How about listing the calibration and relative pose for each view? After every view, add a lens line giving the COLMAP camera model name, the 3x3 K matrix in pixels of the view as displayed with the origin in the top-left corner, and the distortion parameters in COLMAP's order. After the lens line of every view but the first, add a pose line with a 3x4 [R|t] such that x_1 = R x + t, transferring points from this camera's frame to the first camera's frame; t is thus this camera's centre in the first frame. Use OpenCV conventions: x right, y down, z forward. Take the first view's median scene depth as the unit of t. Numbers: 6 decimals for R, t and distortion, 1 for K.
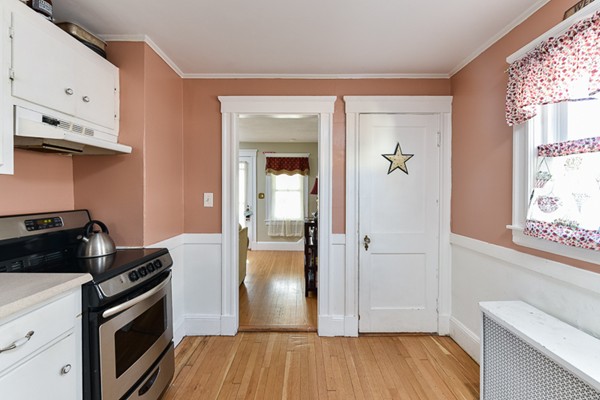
lens RADIAL K [[253.8, 0, 299.8], [0, 253.8, 195.0], [0, 0, 1]] dist [-0.000861, -0.000145]
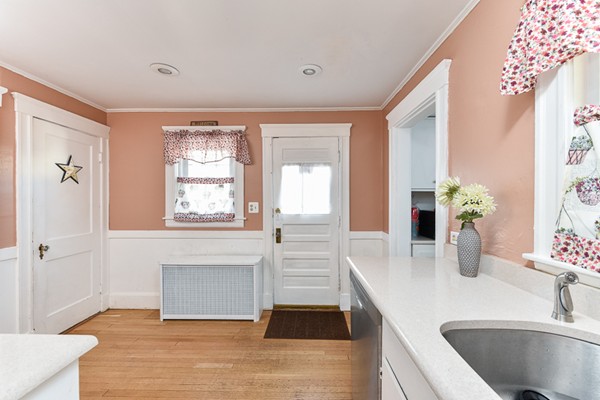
lens RADIAL K [[245.9, 0, 302.0], [0, 245.9, 195.1], [0, 0, 1]] dist [-0.000587, -0.000089]
pose [[-0.001337, 0.016712, 0.999859, -0.722668], [0.010303, 0.999808, -0.016697, -0.002168], [-0.999946, 0.010279, -0.001509, -0.005732]]
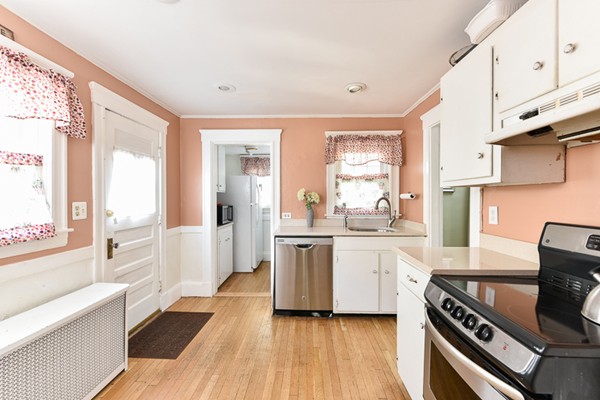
lens RADIAL K [[253.8, 0, 299.8], [0, 253.8, 195.0], [0, 0, 1]] dist [-0.000861, -0.000145]
pose [[-0.999903, 0.000081, 0.013939, -0.128226], [0.000074, 1.000000, -0.000498, -0.011286], [-0.013939, -0.000497, -0.999903, 1.090264]]
